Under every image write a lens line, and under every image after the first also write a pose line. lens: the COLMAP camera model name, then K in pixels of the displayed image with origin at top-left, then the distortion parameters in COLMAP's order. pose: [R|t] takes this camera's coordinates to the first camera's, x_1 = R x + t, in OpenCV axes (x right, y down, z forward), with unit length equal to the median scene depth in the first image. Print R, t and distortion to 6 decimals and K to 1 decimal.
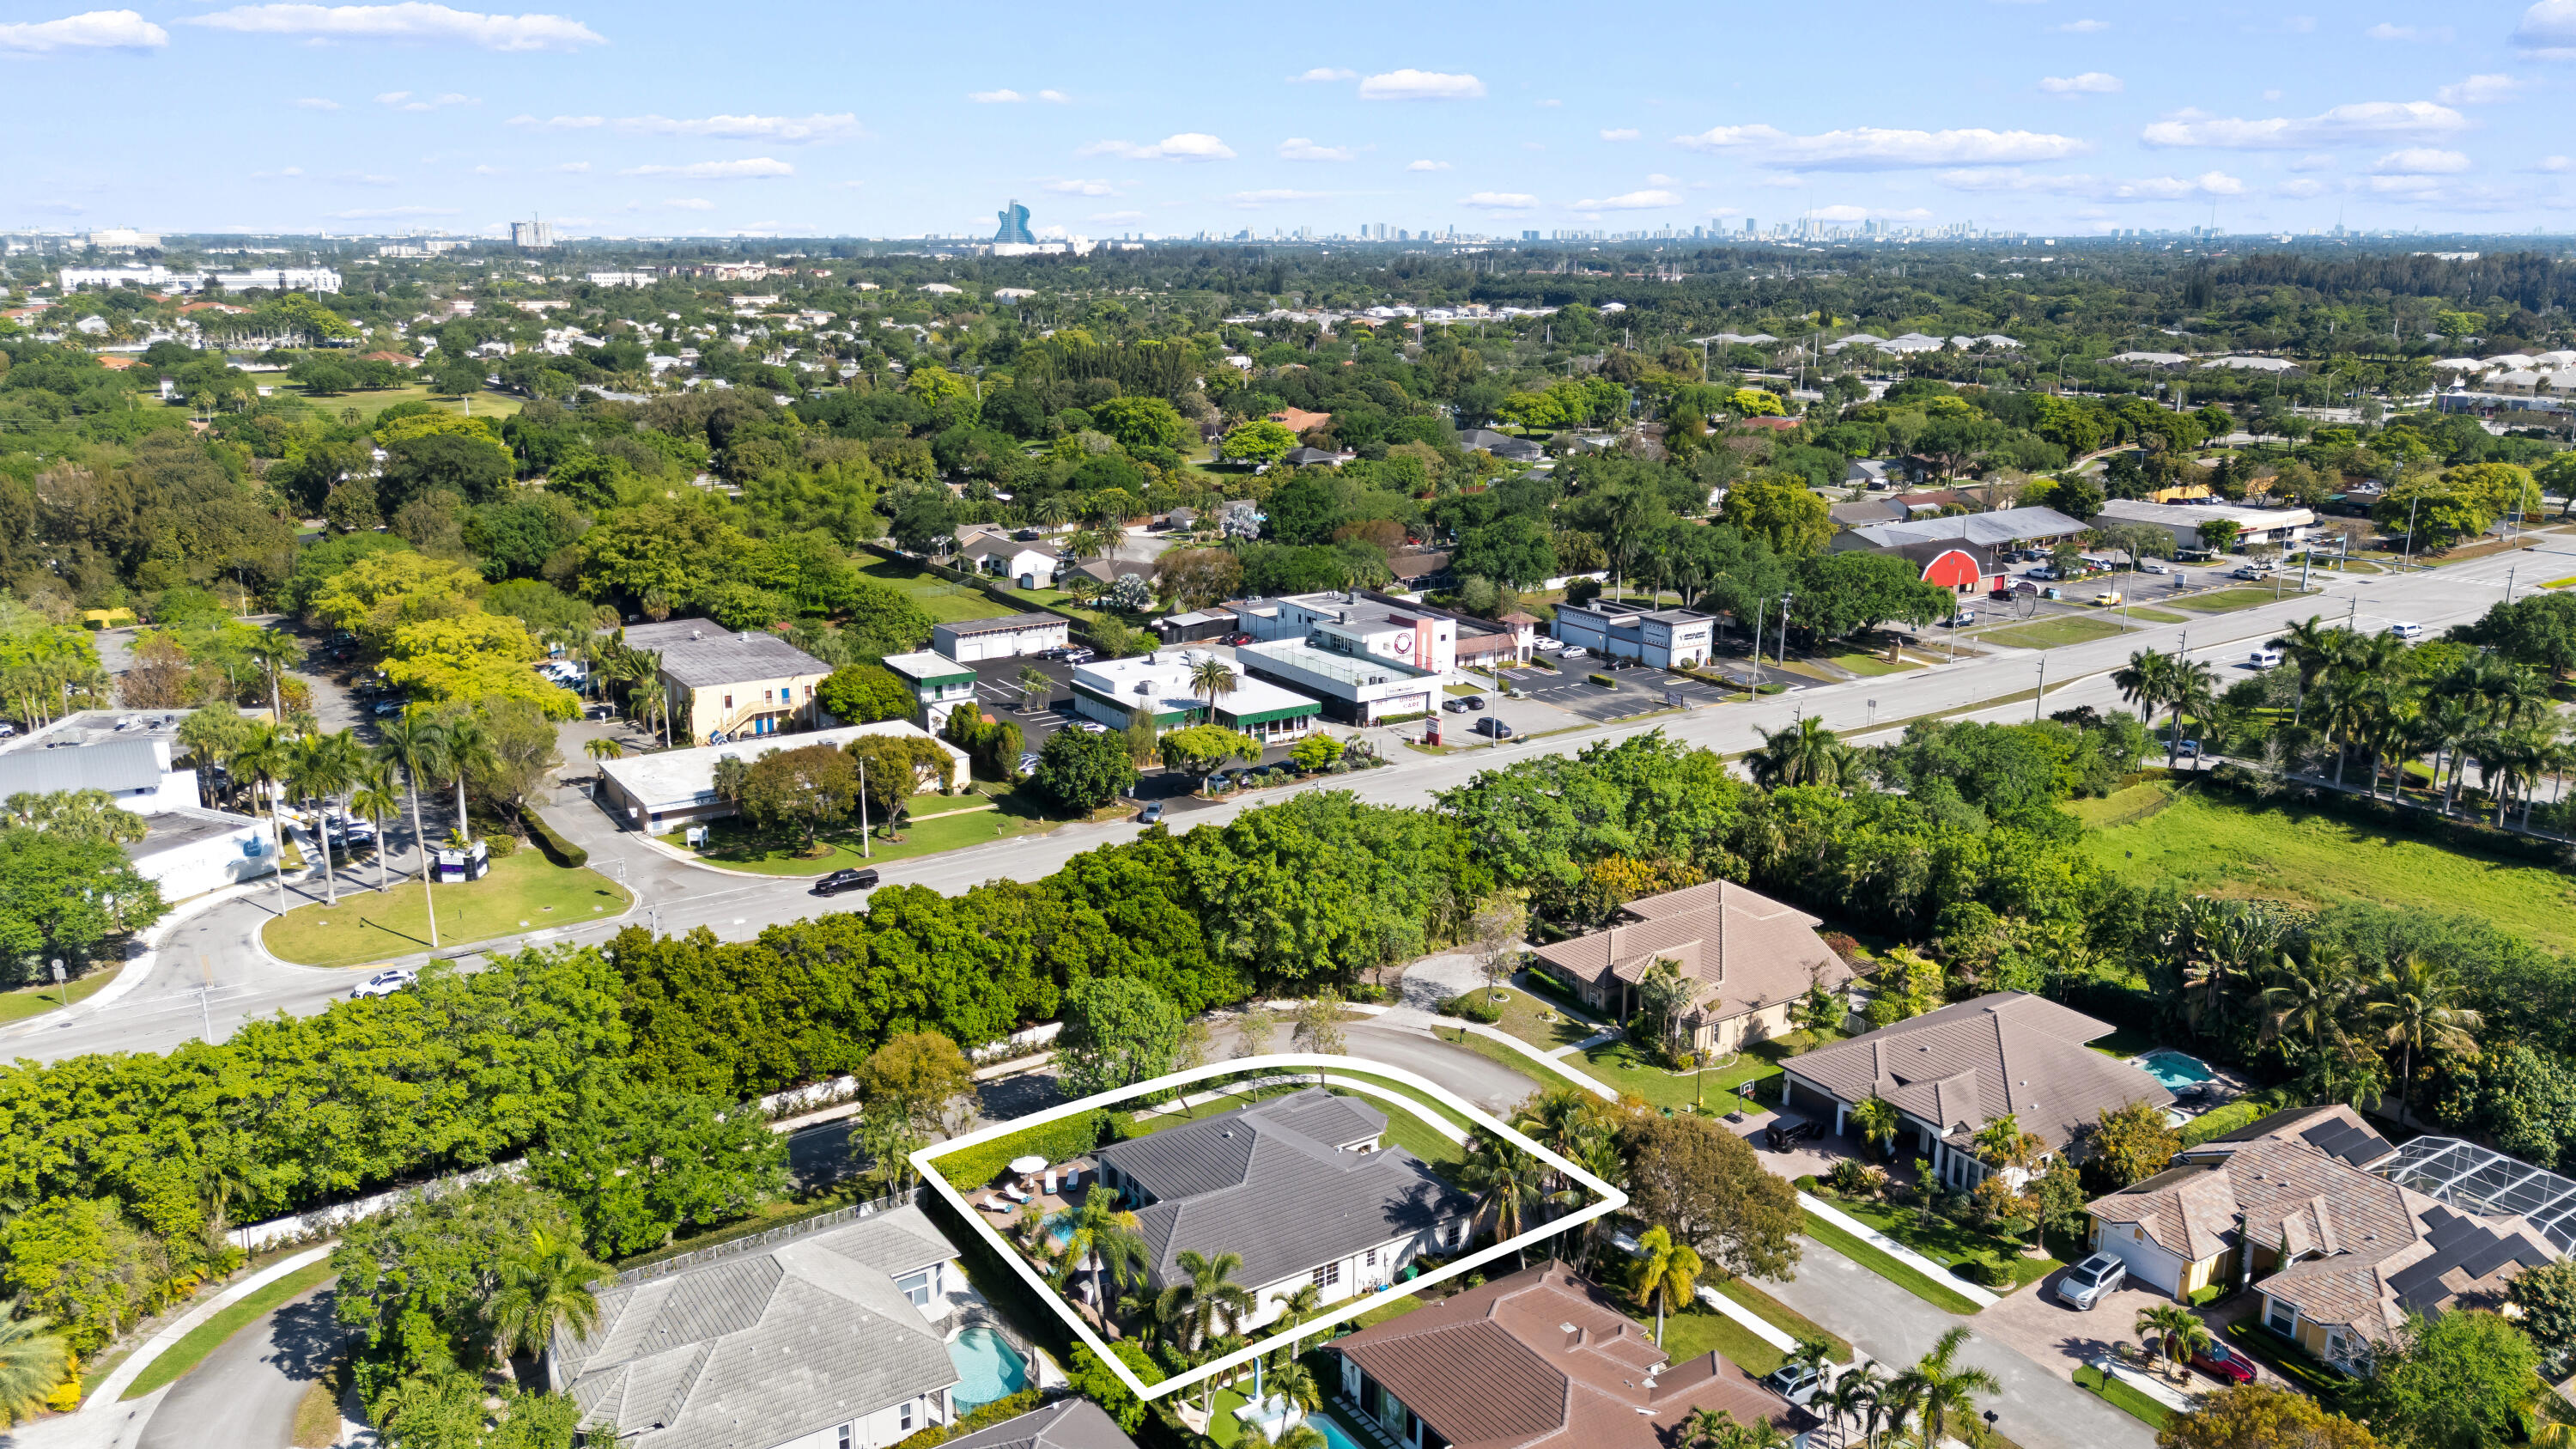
lens RADIAL K [[1895.4, 0, 1288.0], [0, 1895.4, 724.5], [0, 0, 1]] dist [0.103686, -0.104269]
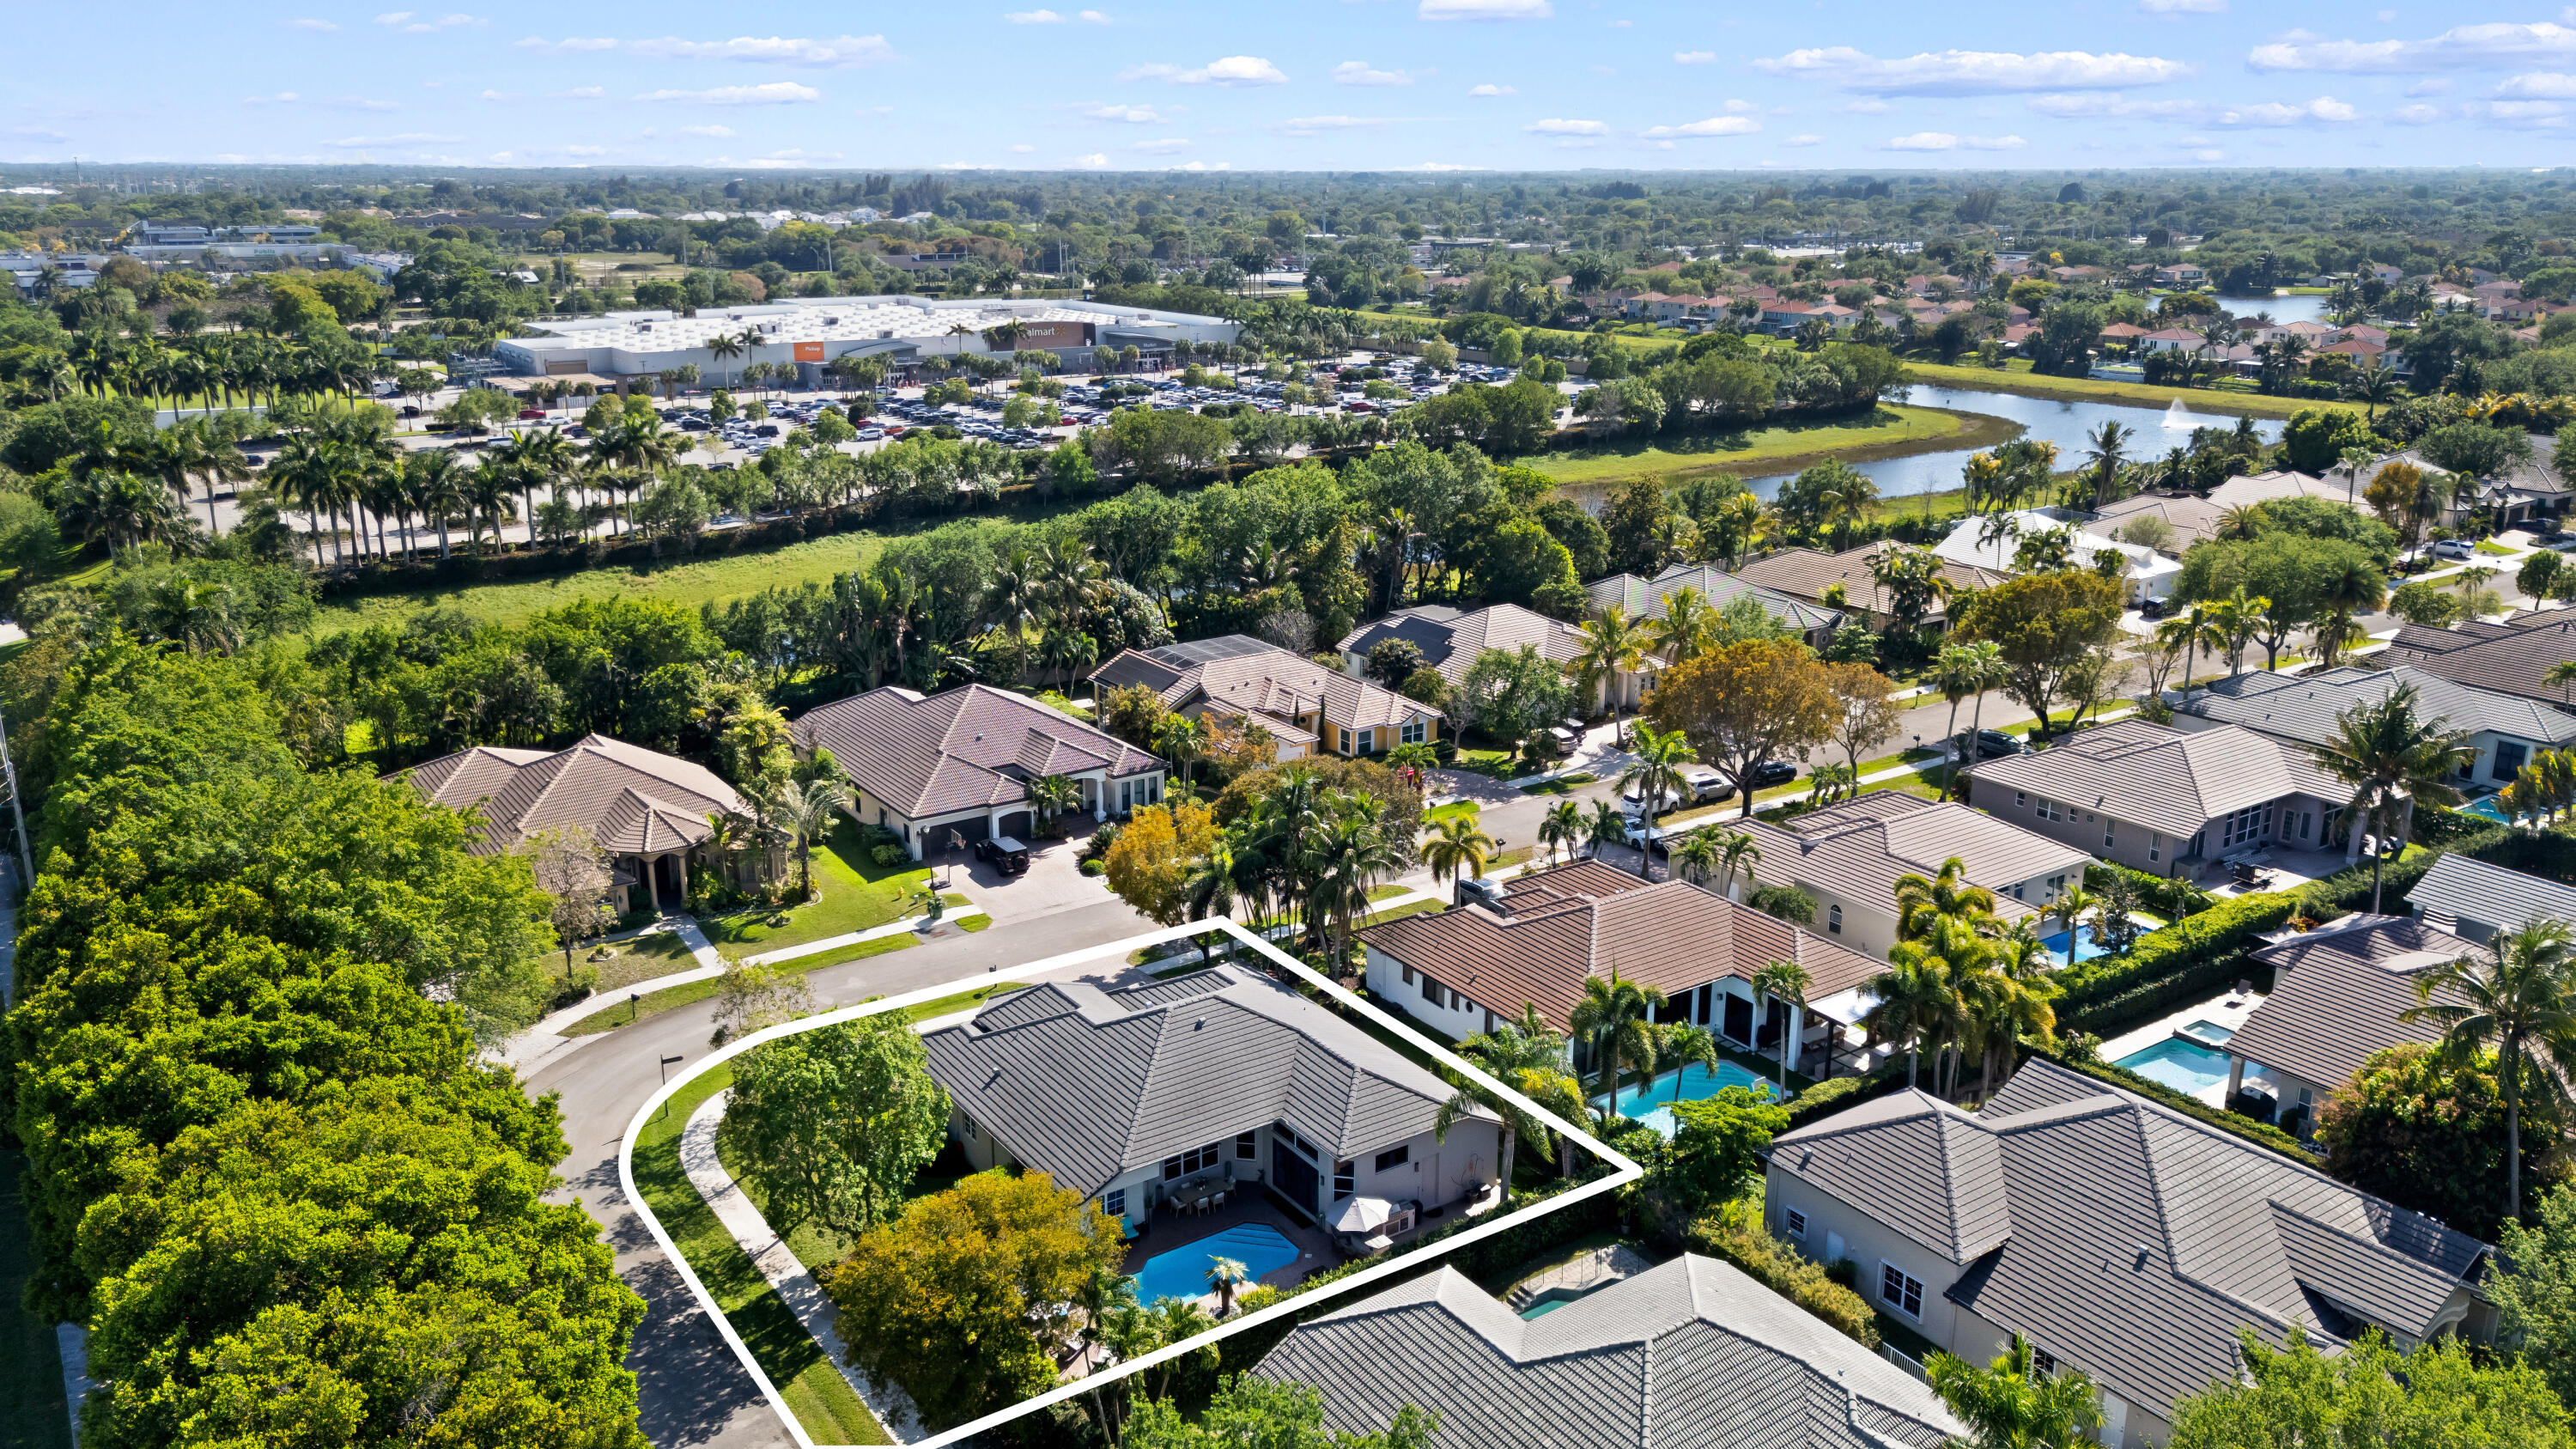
lens RADIAL K [[1895.4, 0, 1288.0], [0, 1895.4, 724.5], [0, 0, 1]] dist [0.103686, -0.104269]
pose [[-0.016887, -0.284050, 0.958661, -0.425312], [0.254089, 0.926102, 0.278879, -0.046570], [-0.967033, 0.248294, 0.056535, 0.573763]]
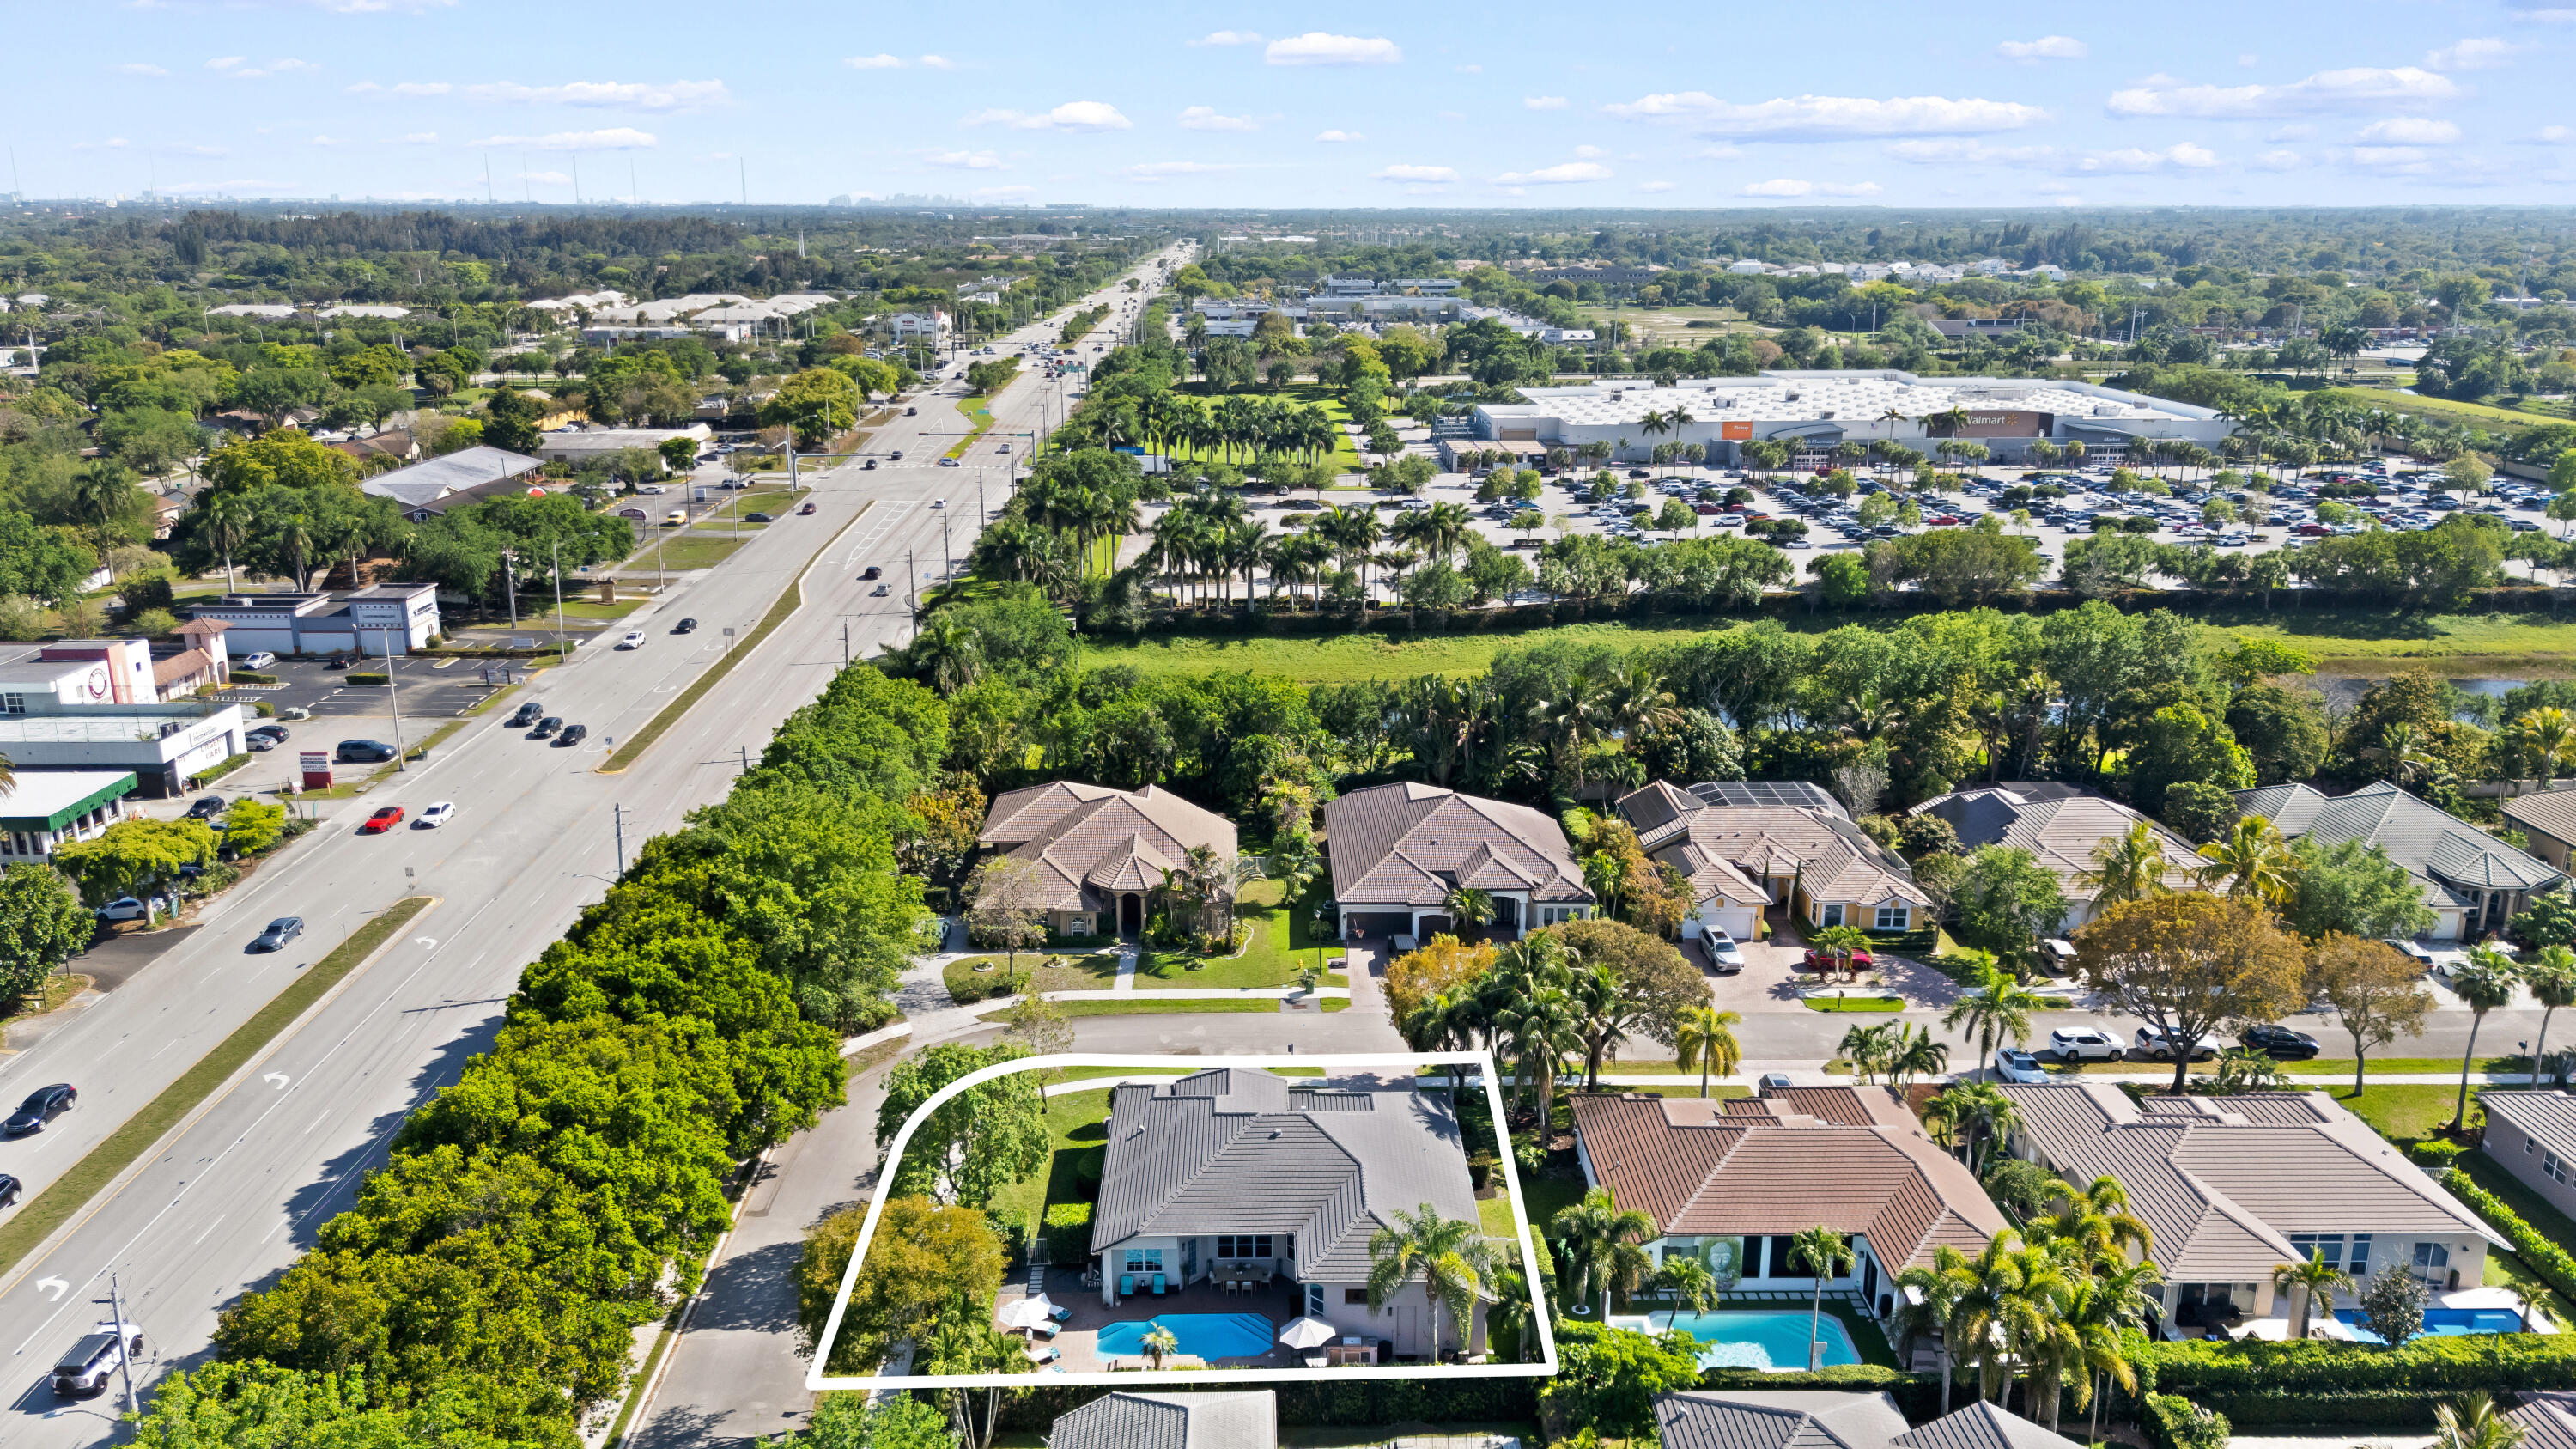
lens RADIAL K [[1895.4, 0, 1288.0], [0, 1895.4, 724.5], [0, 0, 1]] dist [0.103686, -0.104269]
pose [[0.533884, -0.225231, 0.815009, -0.413184], [0.214118, 0.968467, 0.127378, -0.035714], [-0.817999, 0.106503, 0.565275, 0.329066]]
